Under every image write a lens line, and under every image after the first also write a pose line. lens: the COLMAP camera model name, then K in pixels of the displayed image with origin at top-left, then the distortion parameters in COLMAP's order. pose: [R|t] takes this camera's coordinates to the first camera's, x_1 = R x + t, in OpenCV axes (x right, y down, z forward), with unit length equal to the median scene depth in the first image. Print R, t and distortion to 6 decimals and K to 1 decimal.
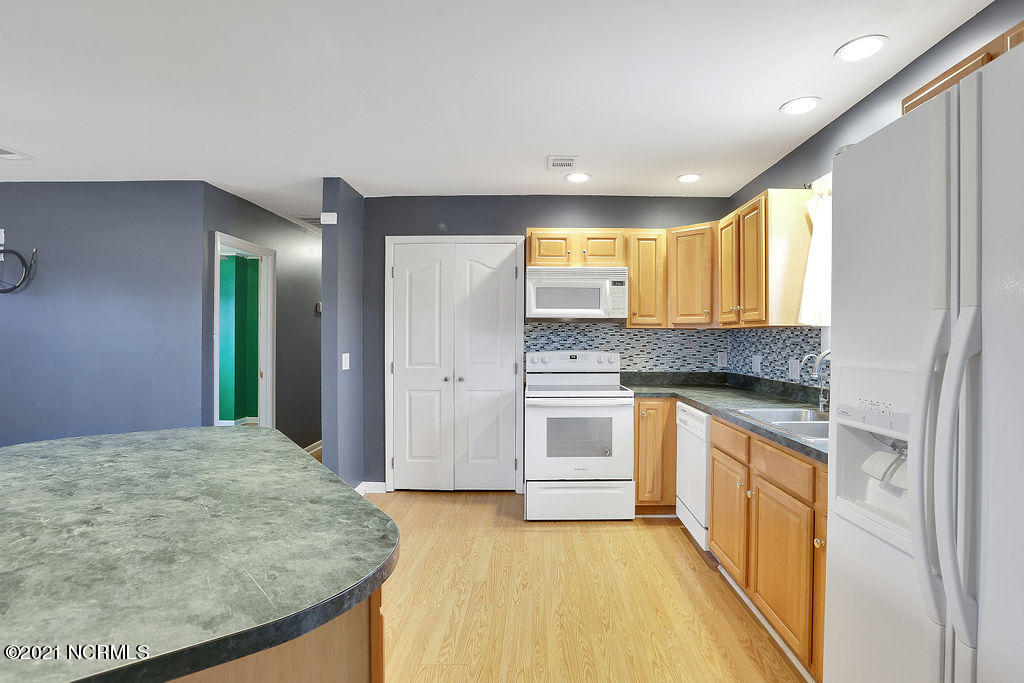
lens RADIAL K [[513.7, 0, 556.8], [0, 513.7, 339.5], [0, 0, 1]] dist [-0.047183, 0.001775]
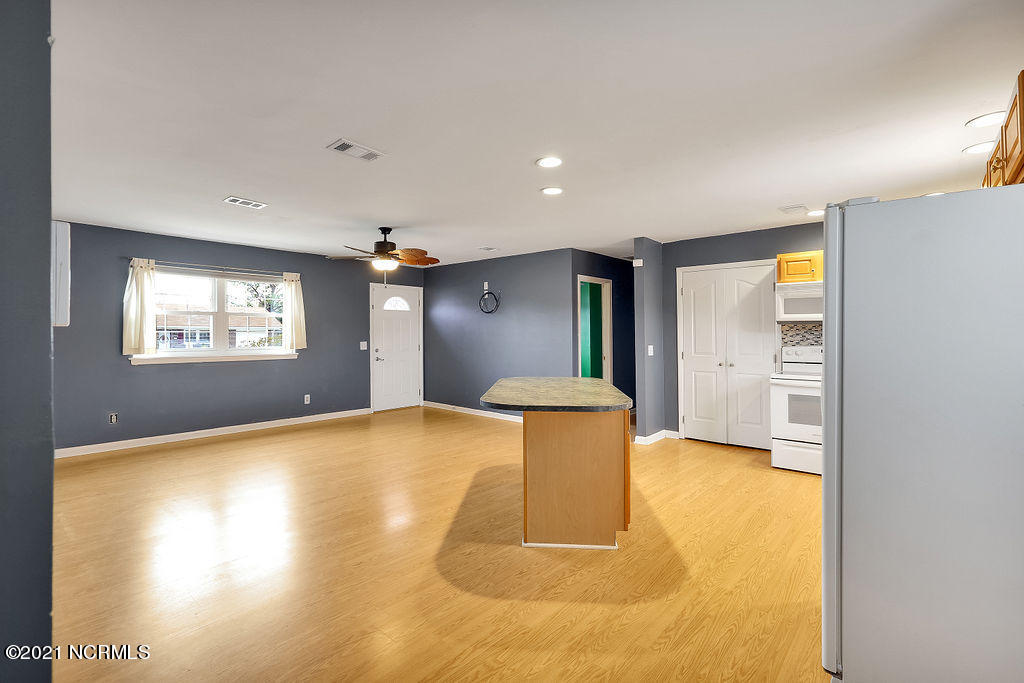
lens RADIAL K [[482.8, 0, 527.7], [0, 482.8, 329.7], [0, 0, 1]] dist [-0.024305, 0.006280]
pose [[0.766387, -0.007344, -0.642338, 0.250750], [0.003928, 0.999970, -0.006746, -0.013802], [0.642368, 0.002647, 0.766392, -0.399270]]
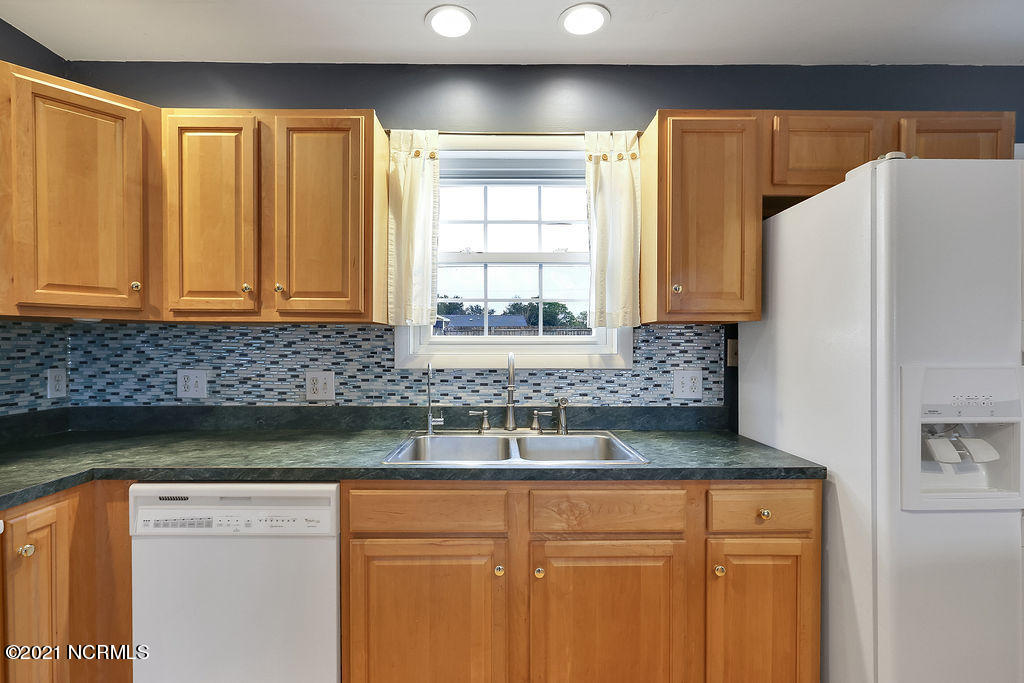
lens RADIAL K [[482.8, 0, 503.7], [0, 482.8, 355.5], [0, 0, 1]] dist [-0.024305, 0.006280]
pose [[-0.009374, -0.031283, 0.999467, -0.151672], [-0.003642, 0.999505, 0.031250, -0.003286], [-0.999949, -0.003347, -0.009484, 0.609831]]
